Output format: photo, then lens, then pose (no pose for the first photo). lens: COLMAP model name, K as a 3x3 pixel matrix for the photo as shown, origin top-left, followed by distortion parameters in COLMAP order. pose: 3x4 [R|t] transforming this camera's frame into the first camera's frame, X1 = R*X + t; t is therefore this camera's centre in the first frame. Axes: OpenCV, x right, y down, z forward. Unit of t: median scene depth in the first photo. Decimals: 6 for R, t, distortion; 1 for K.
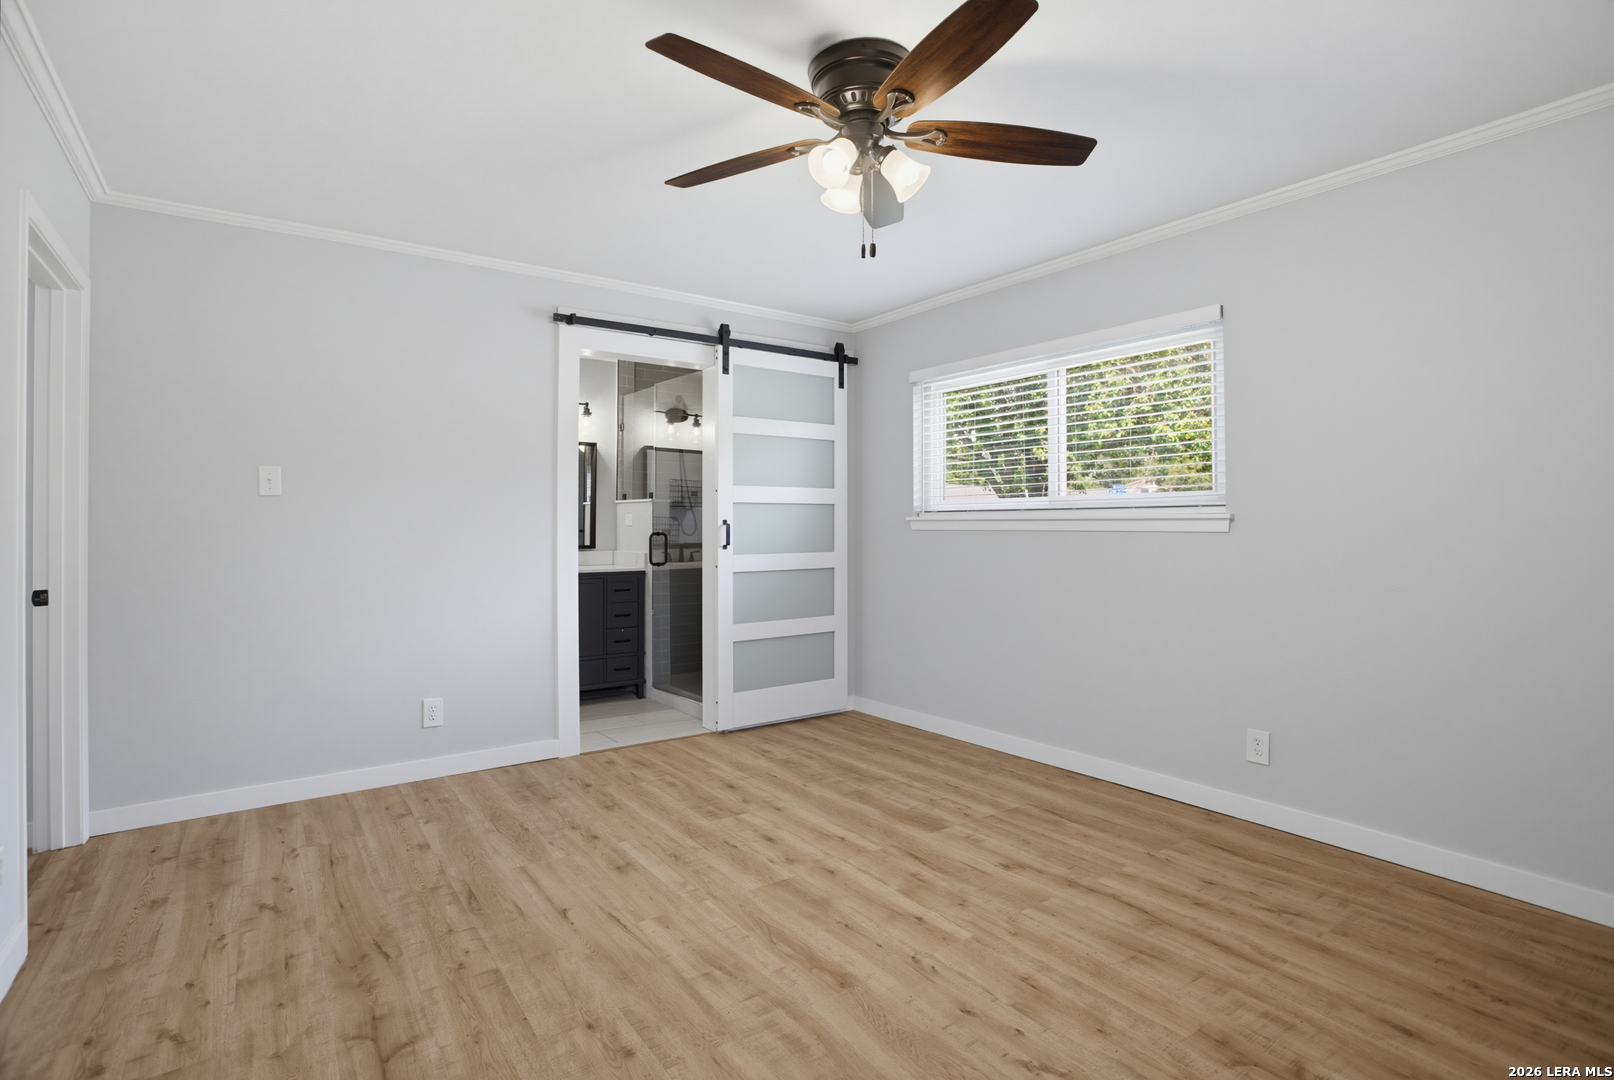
lens RADIAL K [[772.6, 0, 798.6], [0, 772.6, 527.4], [0, 0, 1]] dist [-0.056690, 0.011909]
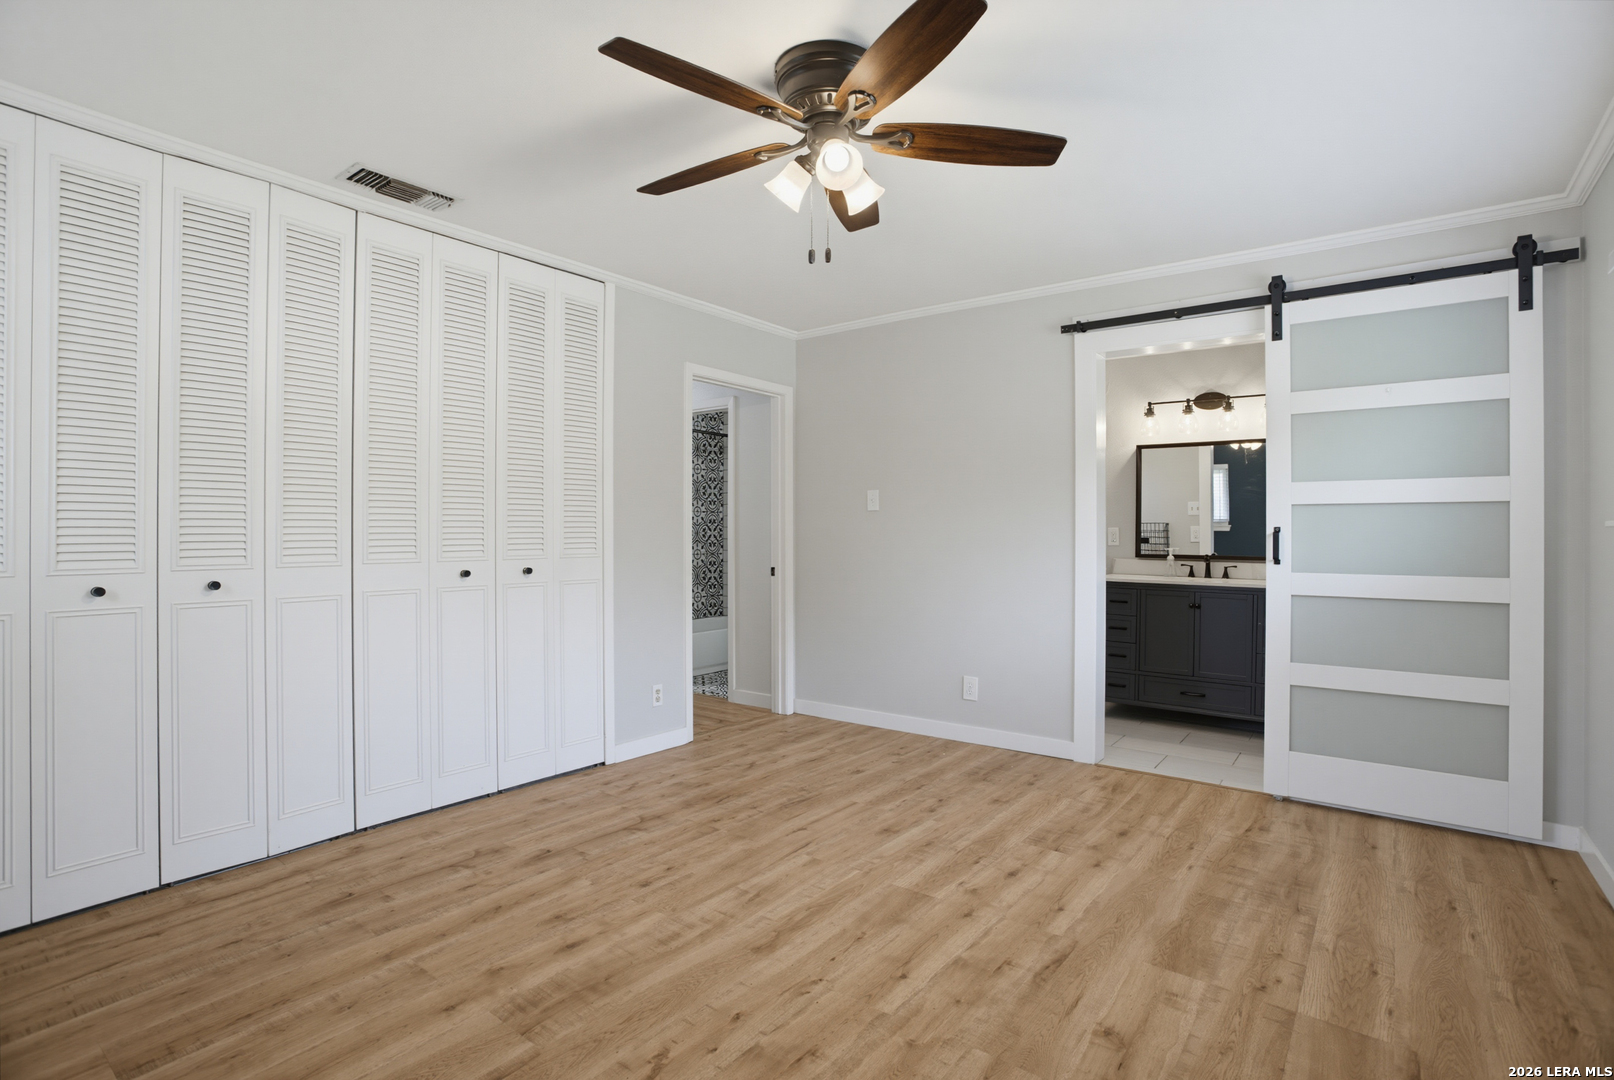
lens RADIAL K [[772.6, 0, 814.9], [0, 772.6, 533.2], [0, 0, 1]] dist [-0.056690, 0.011909]
pose [[0.307952, 0.003107, -0.951397, 0.658926], [-0.007485, 0.999972, 0.000843, -0.000145], [0.951372, 0.006862, 0.307966, 0.429495]]
